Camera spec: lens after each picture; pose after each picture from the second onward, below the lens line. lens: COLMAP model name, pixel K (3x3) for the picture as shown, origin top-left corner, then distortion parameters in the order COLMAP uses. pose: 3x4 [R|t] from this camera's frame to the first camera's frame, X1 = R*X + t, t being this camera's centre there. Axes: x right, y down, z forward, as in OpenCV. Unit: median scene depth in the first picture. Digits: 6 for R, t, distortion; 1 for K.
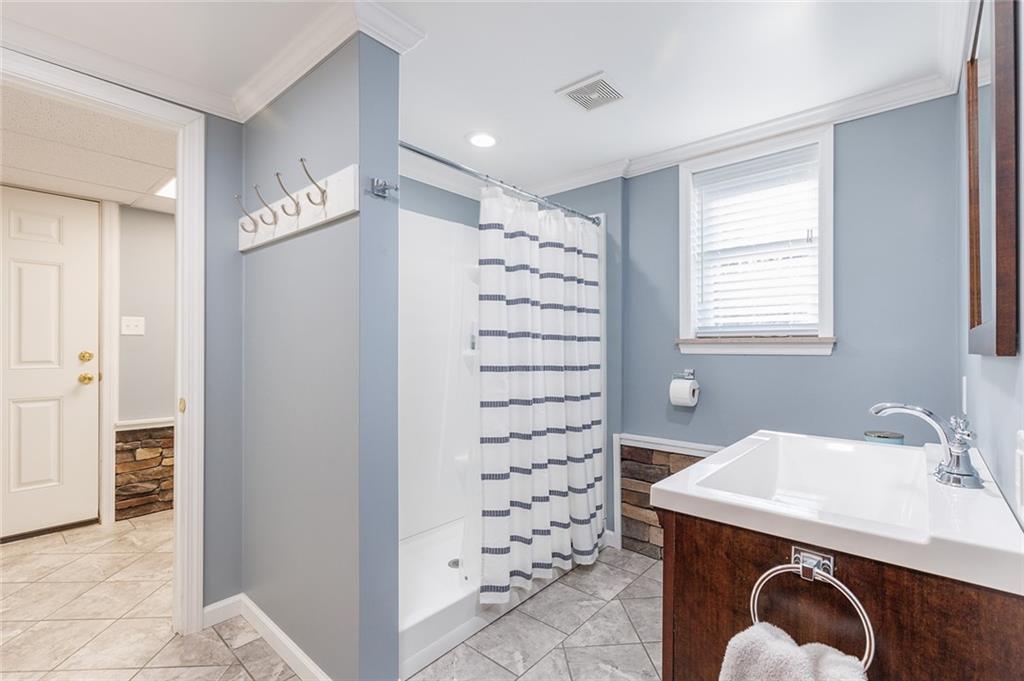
lens RADIAL K [[465.5, 0, 514.8], [0, 465.5, 343.7], [0, 0, 1]] dist [0.002469, 0.000066]
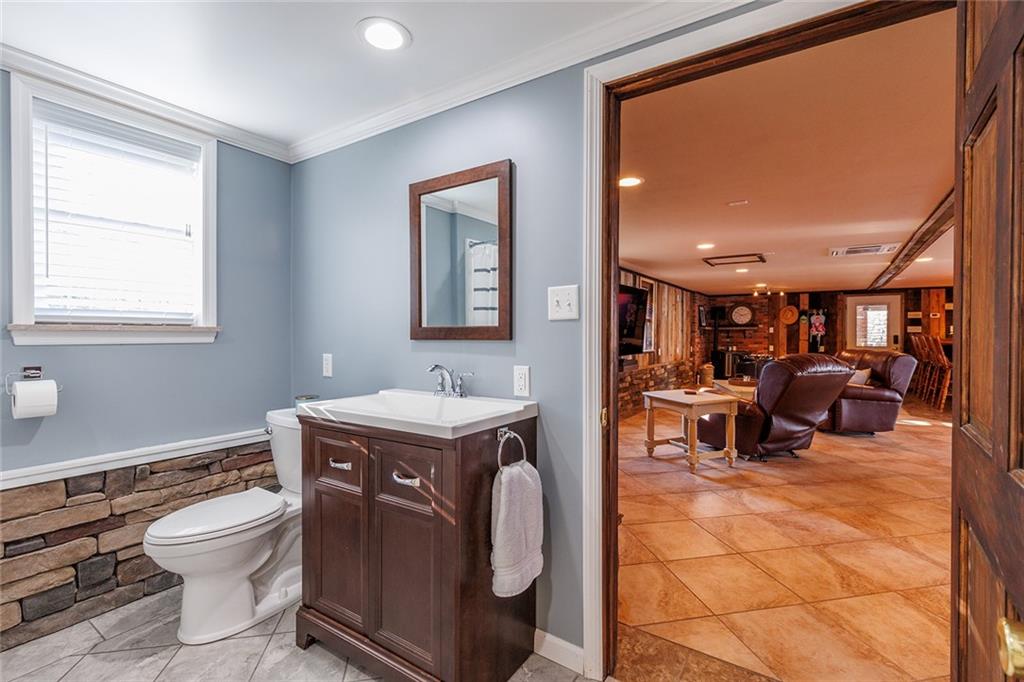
lens RADIAL K [[465.5, 0, 514.8], [0, 465.5, 340.0], [0, 0, 1]] dist [0.002469, 0.000066]
pose [[-0.135510, -0.005987, 0.990758, -0.489148], [-0.007630, 0.999958, 0.004999, 0.004813], [-0.990747, -0.006882, -0.135550, 0.391542]]
